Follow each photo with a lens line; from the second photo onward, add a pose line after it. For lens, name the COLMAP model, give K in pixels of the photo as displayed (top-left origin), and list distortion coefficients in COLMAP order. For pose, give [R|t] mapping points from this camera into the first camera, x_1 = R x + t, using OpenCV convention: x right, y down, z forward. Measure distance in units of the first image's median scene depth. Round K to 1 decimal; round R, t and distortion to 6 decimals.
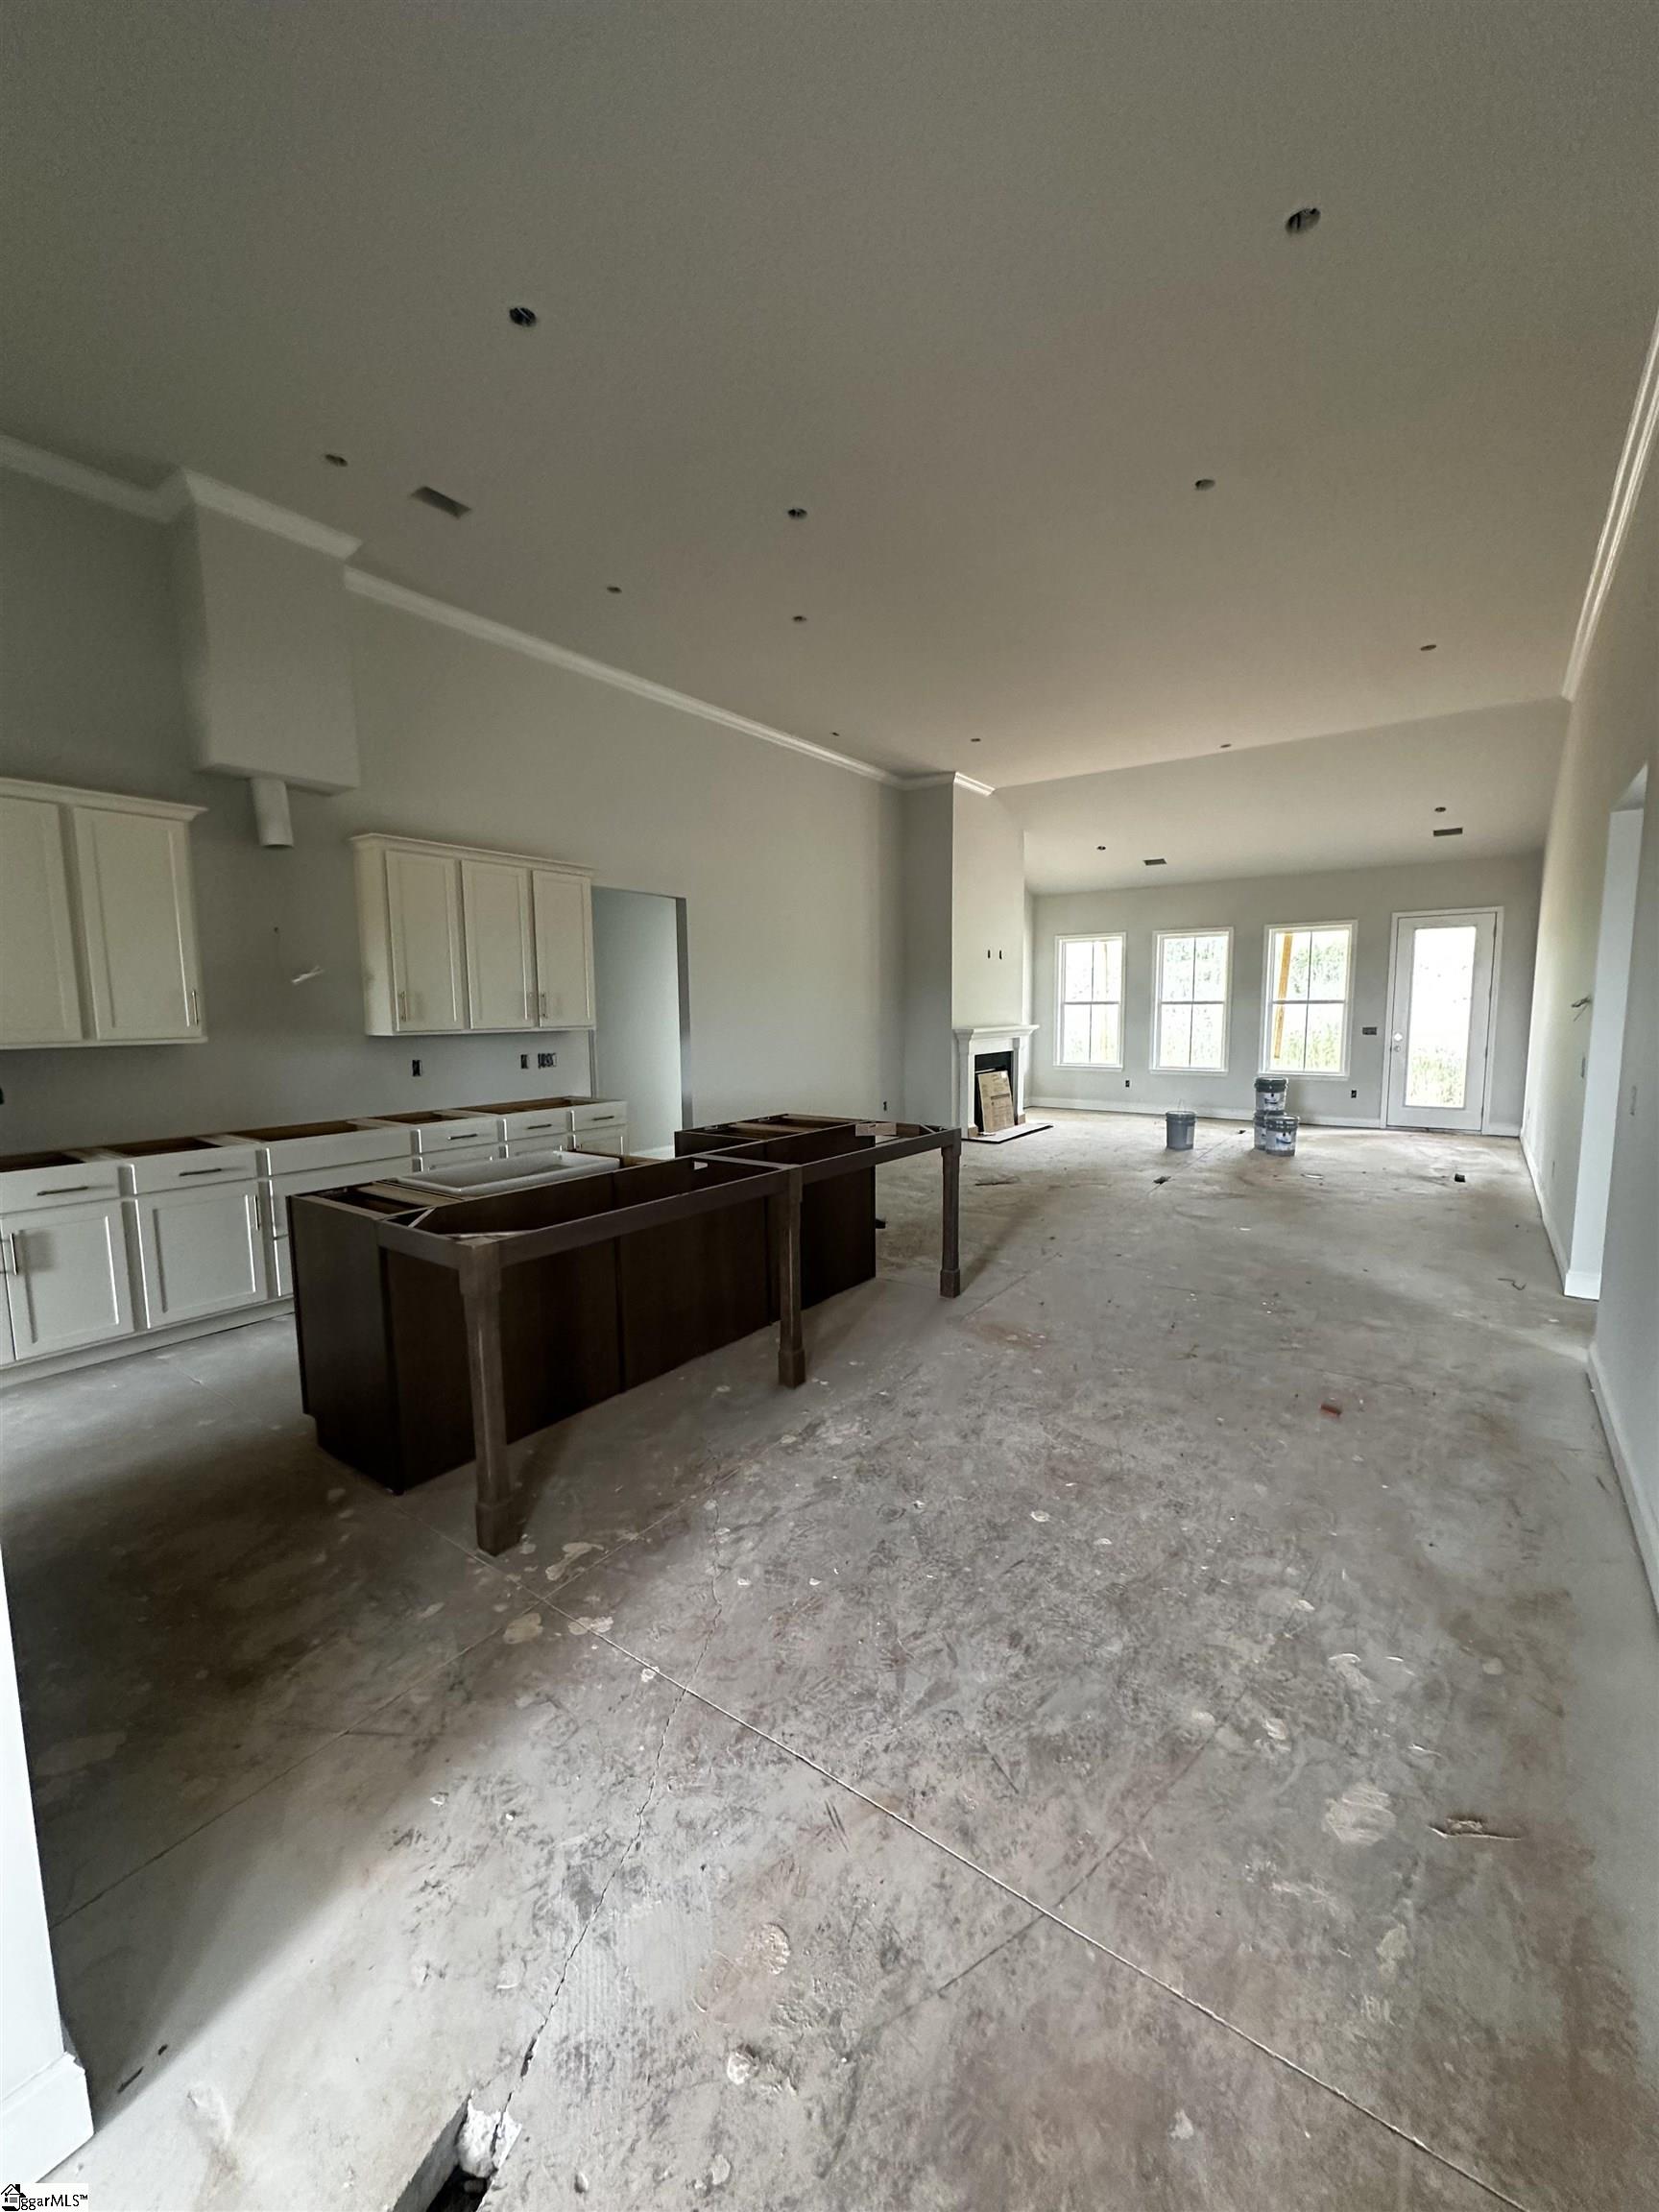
lens RADIAL K [[886.7, 0, 833.4], [0, 886.7, 1106.8], [0, 0, 1]] dist [-0.002380, 0.000693]
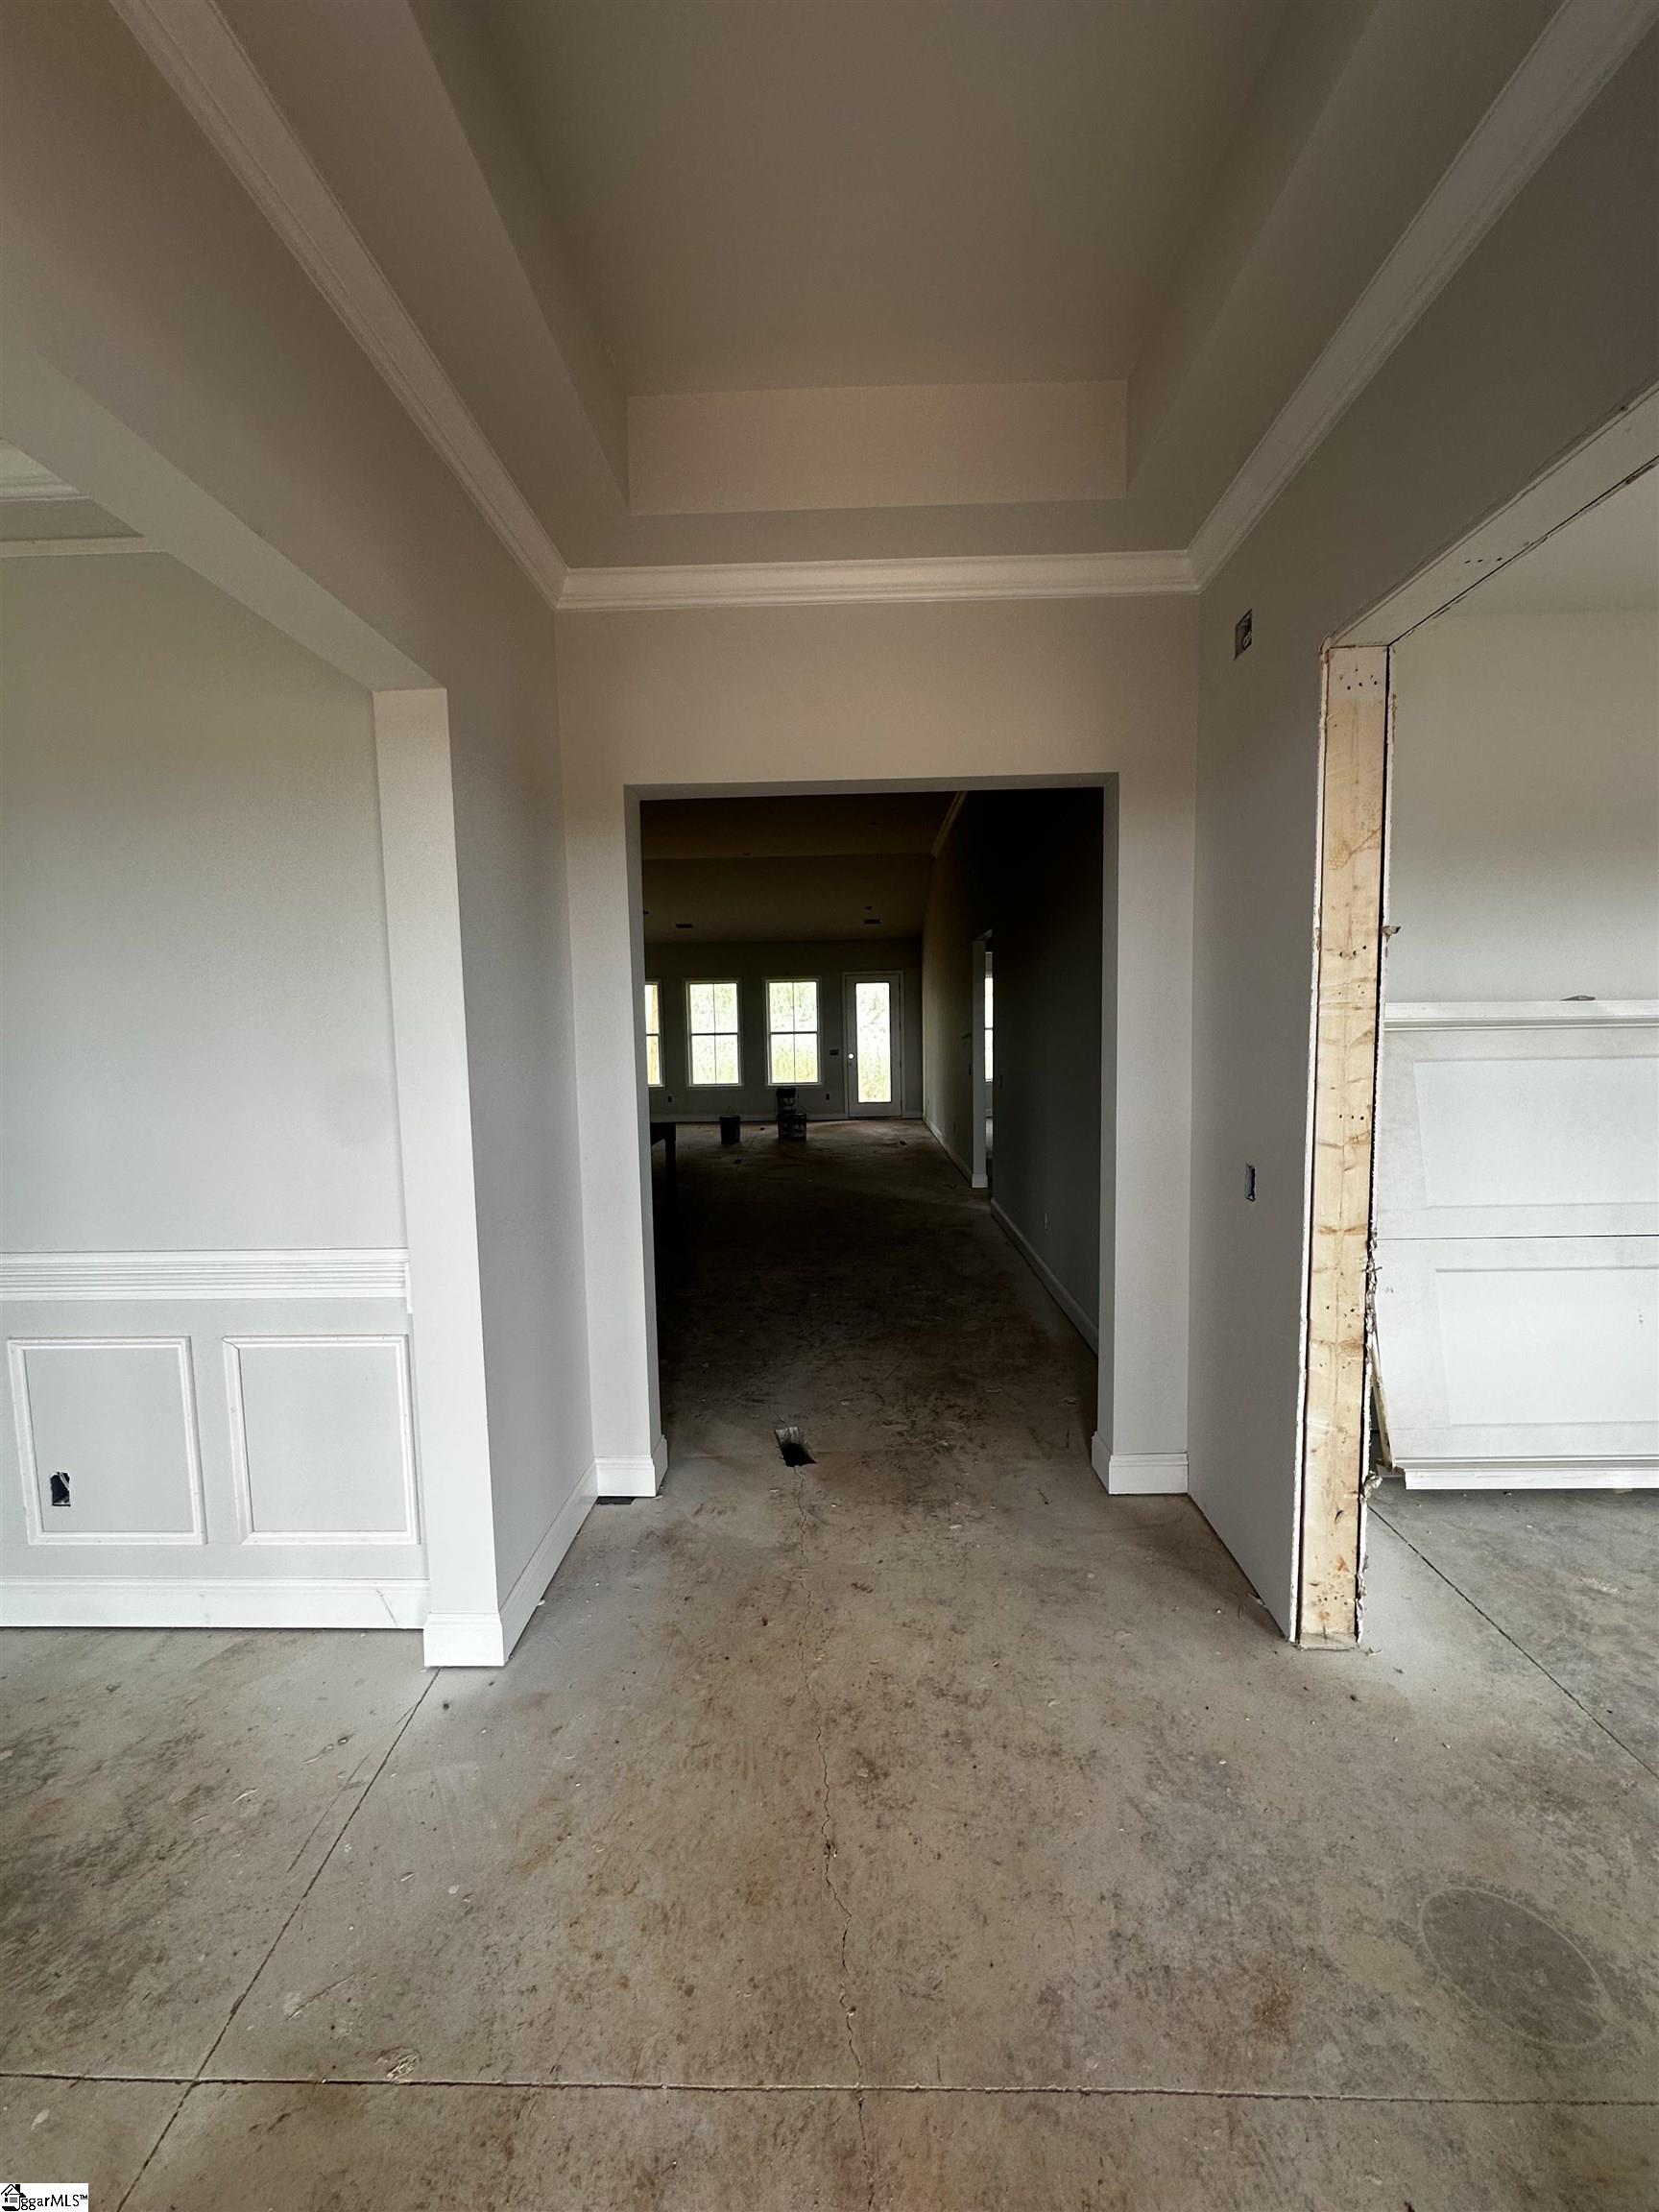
lens RADIAL K [[886.7, 0, 833.4], [0, 886.7, 1106.8], [0, 0, 1]] dist [-0.002380, 0.000693]
pose [[0.821522, -0.058725, 0.567145, -0.234946], [0.076068, 0.997078, -0.006942, 0.013564], [-0.565080, 0.048845, 0.823589, -0.197794]]
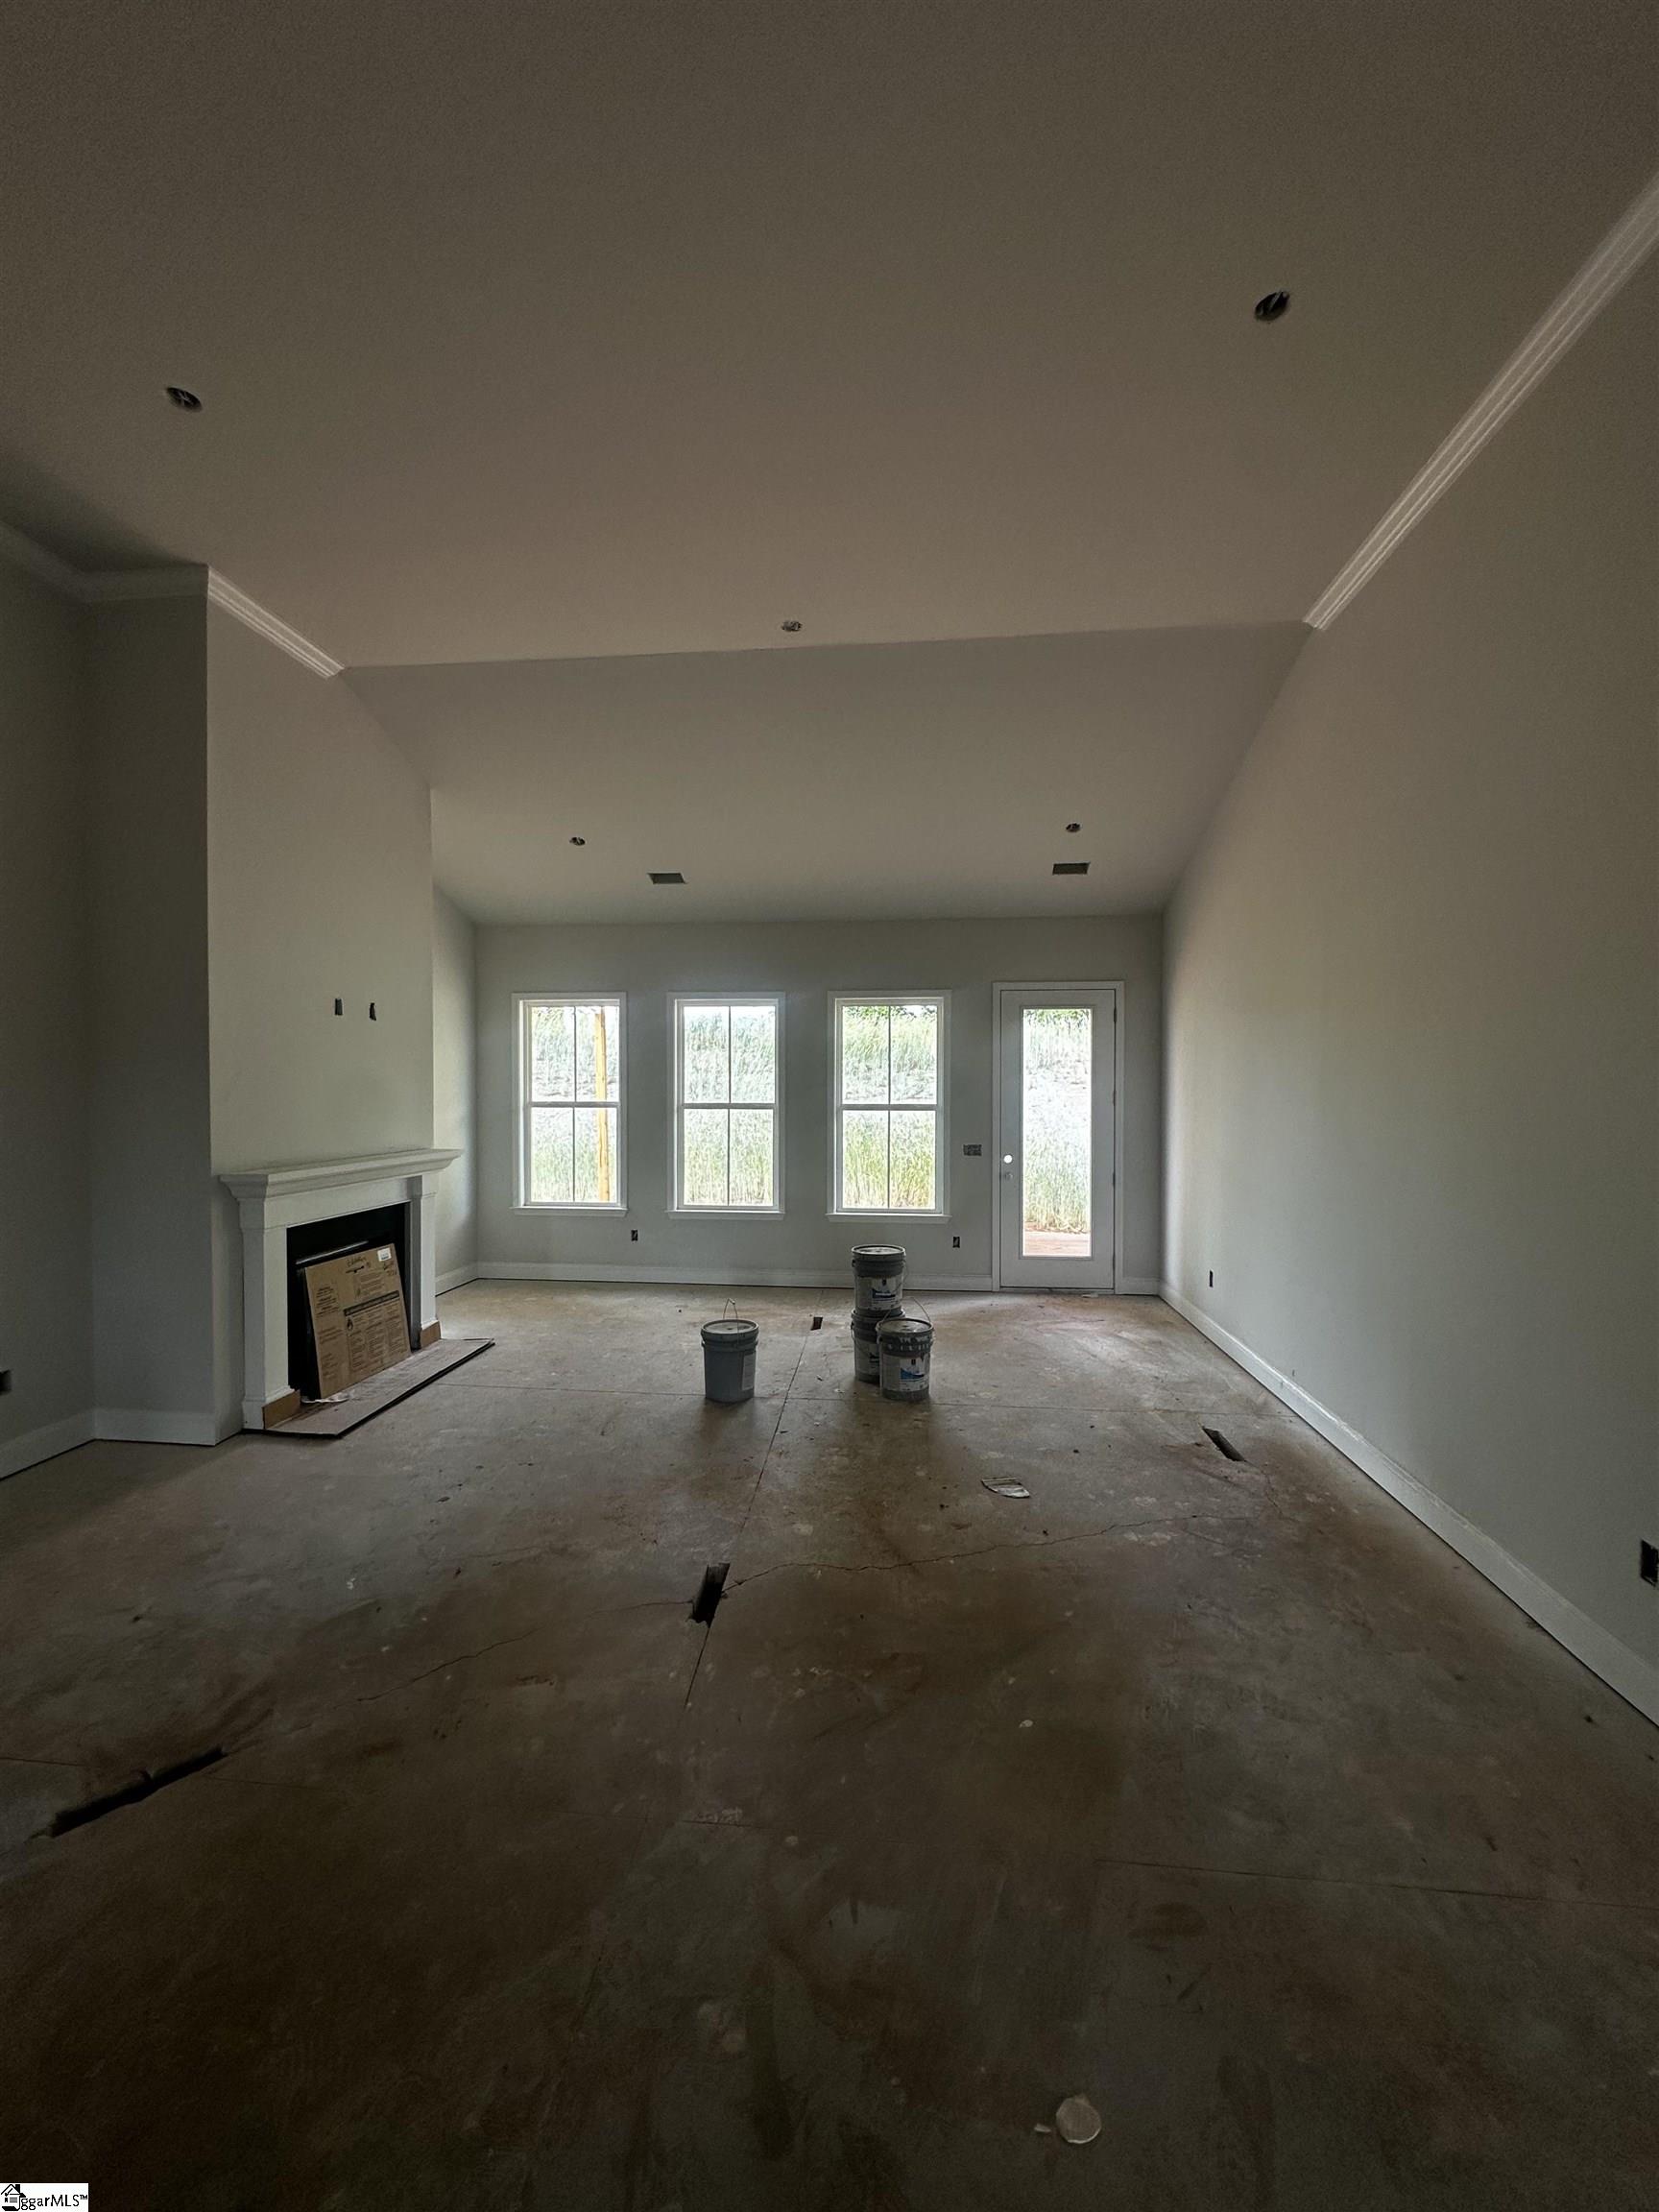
lens RADIAL K [[886.7, 0, 833.4], [0, 886.7, 1106.8], [0, 0, 1]] dist [-0.002380, 0.000693]
pose [[0.866358, 0.003733, 0.499409, 0.175189], [0.045446, 0.995234, -0.086278, -0.068498], [-0.497351, 0.097444, 0.862059, 0.482152]]
